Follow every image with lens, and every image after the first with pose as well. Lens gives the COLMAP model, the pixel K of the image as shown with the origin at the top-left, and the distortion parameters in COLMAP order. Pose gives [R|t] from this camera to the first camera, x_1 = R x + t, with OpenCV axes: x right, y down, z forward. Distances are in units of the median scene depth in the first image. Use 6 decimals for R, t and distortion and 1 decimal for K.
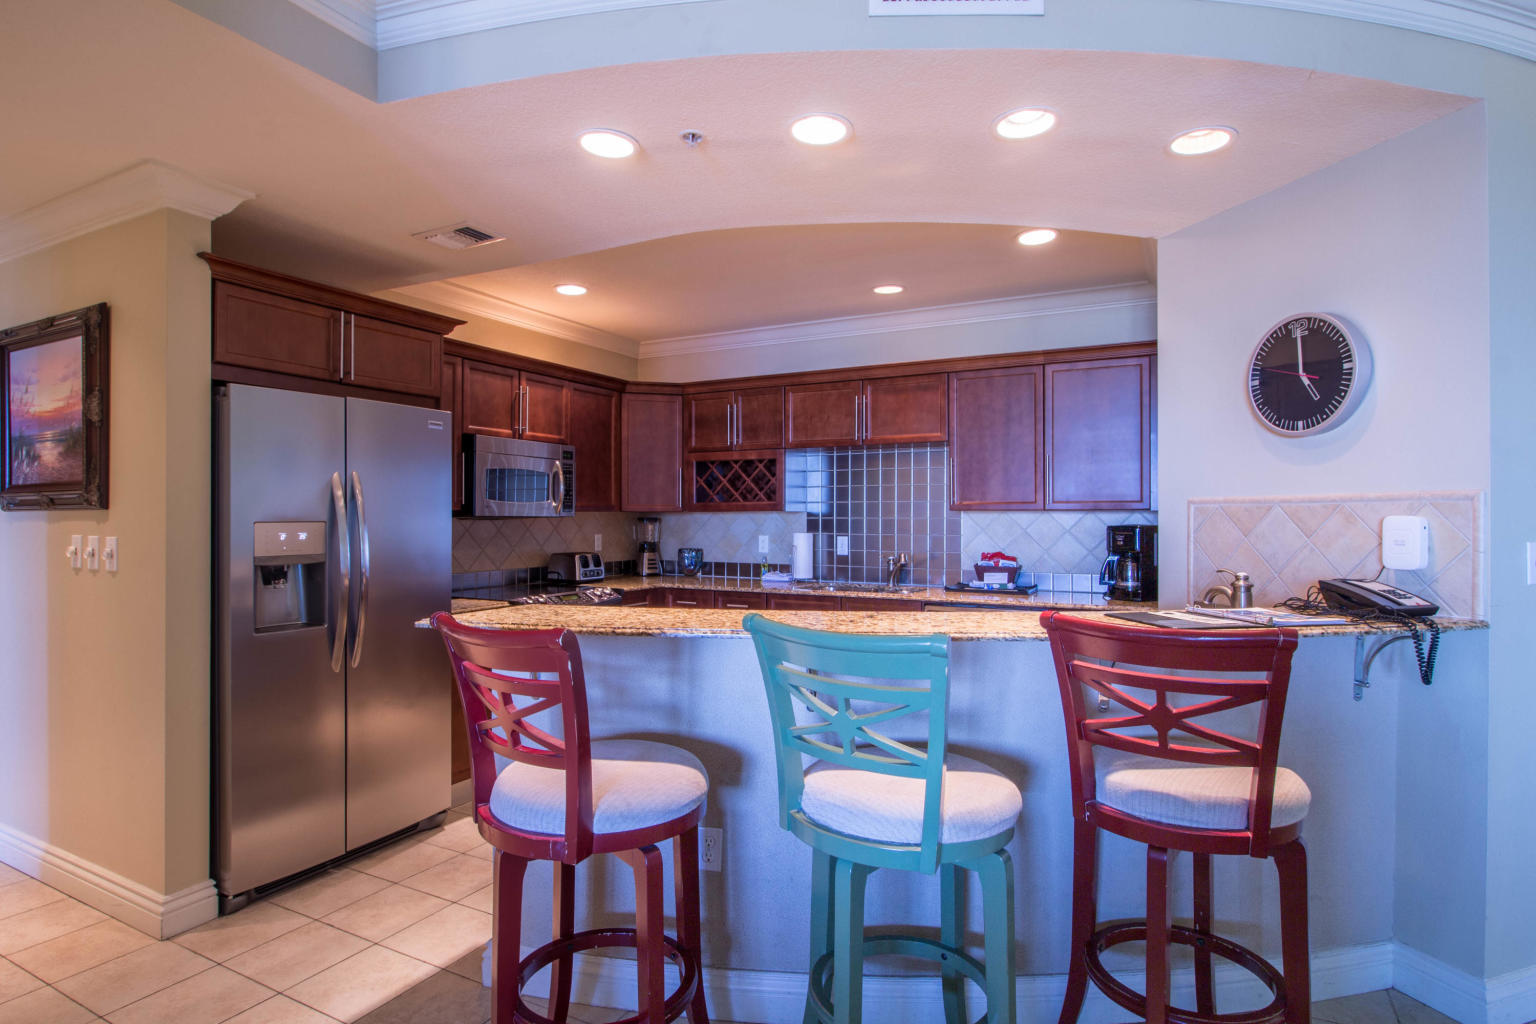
lens RADIAL K [[819.8, 0, 759.2], [0, 819.8, 518.3], [0, 0, 1]] dist [0.003886, -0.000181]
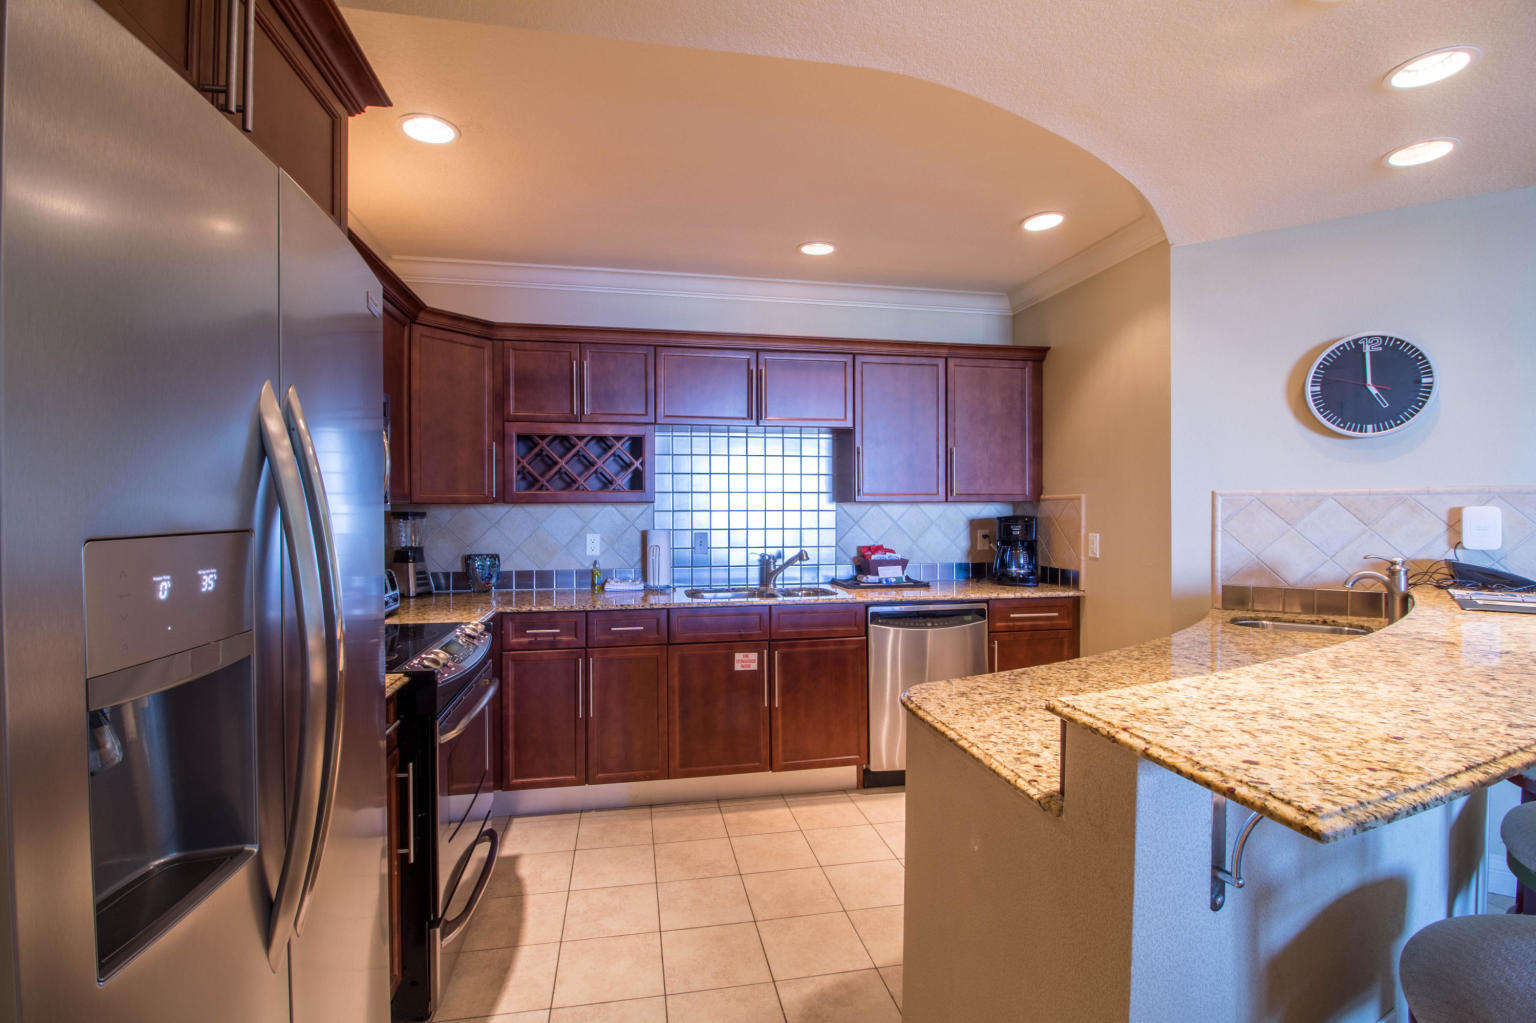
lens RADIAL K [[715.7, 0, 770.4], [0, 715.7, 513.9], [0, 0, 1]] dist [-0.003960, -0.009765]
pose [[0.772737, -0.007381, 0.634683, -0.356332], [0.004928, 0.999972, 0.005629, -0.001463], [-0.634707, -0.001222, 0.772752, 0.430972]]
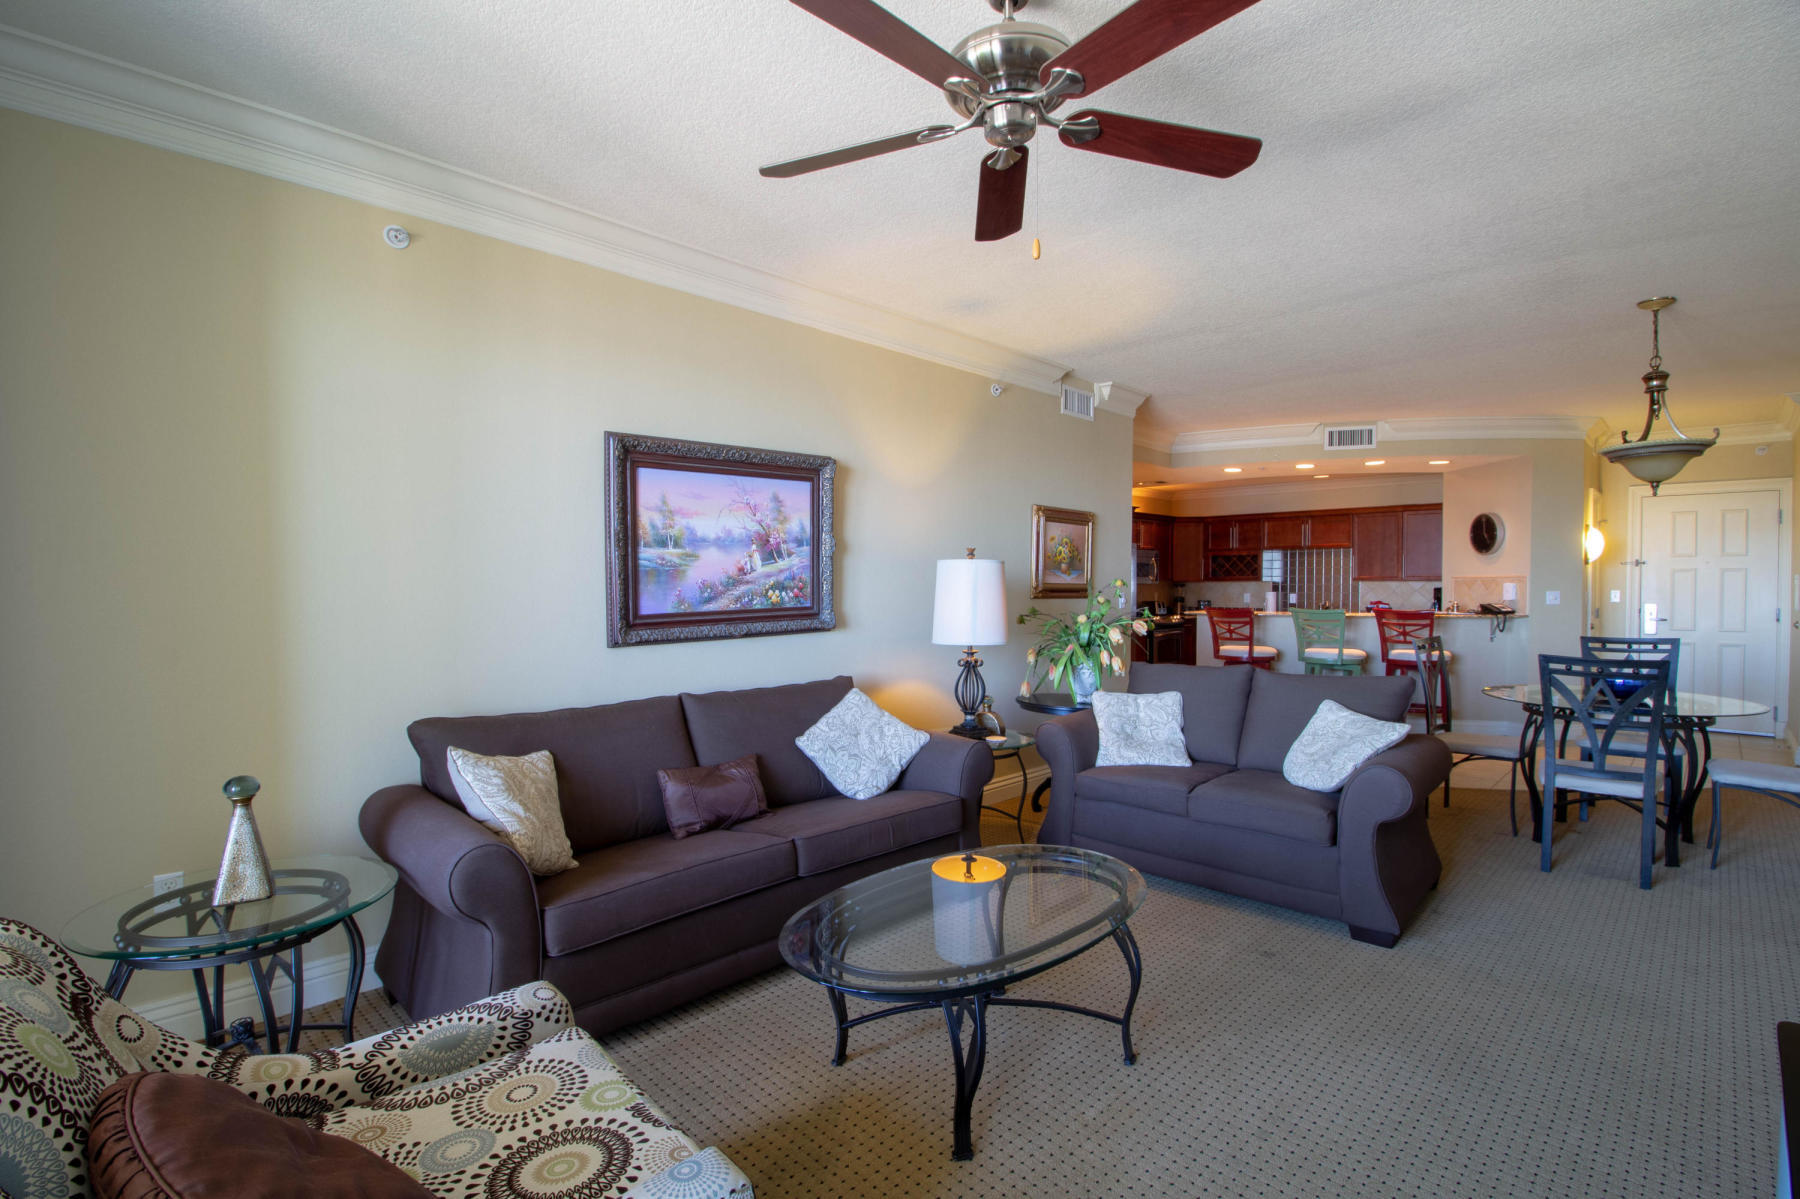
lens RADIAL K [[838.7, 0, 892.5], [0, 838.7, 596.3], [0, 0, 1]] dist [-0.003960, -0.009765]
pose [[0.958132, 0.004320, -0.286296, -0.273798], [-0.001027, 0.999932, 0.011652, 0.006425], [0.286327, -0.010870, 0.958070, -1.347937]]
